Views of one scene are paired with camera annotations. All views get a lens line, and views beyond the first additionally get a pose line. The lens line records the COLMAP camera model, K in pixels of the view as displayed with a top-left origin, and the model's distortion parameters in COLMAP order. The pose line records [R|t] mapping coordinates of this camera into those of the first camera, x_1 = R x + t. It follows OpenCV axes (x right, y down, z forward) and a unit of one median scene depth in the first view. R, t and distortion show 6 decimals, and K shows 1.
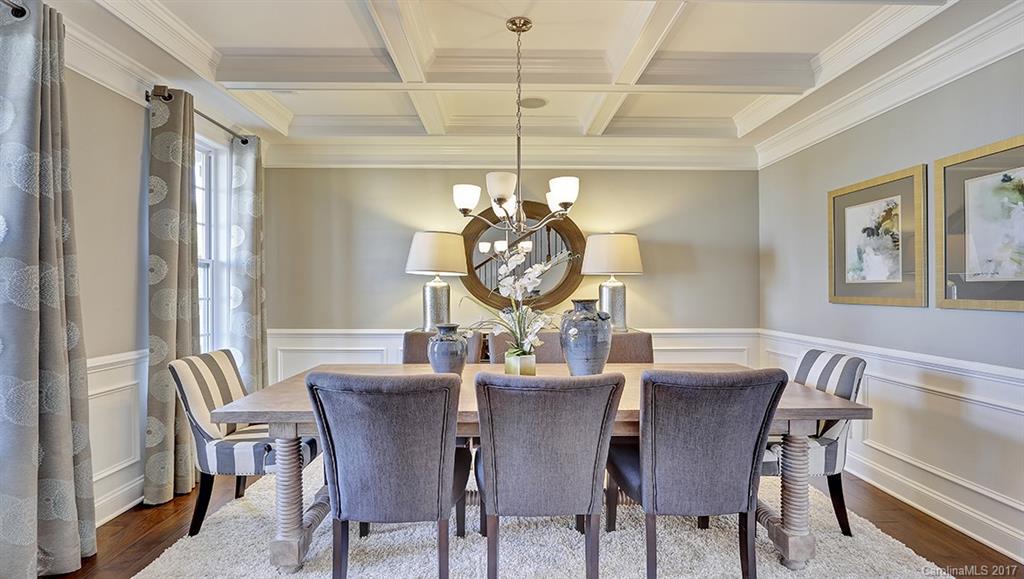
lens RADIAL K [[507.5, 0, 511.9], [0, 507.5, 286.3], [0, 0, 1]] dist [-0.033618, 0.019772]
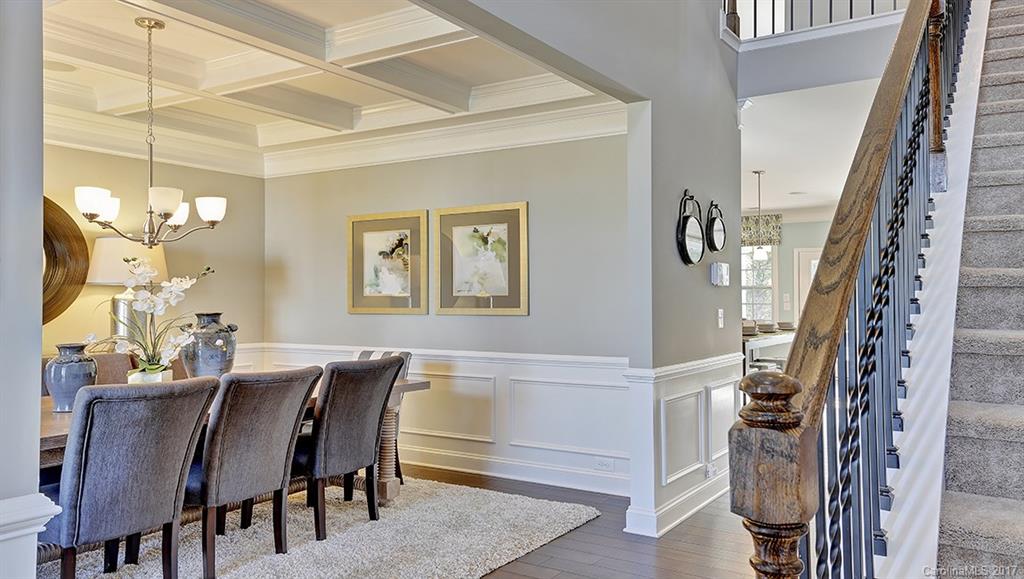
lens RADIAL K [[783.6, 0, 512.0], [0, 783.6, 289.5], [0, 0, 1]] dist [0.005188, 0.000462]
pose [[0.555851, 0.007326, 0.831250, -0.752778], [0.001182, 0.999953, -0.009603, -0.005116], [-0.831281, 0.006320, 0.555816, -0.348253]]
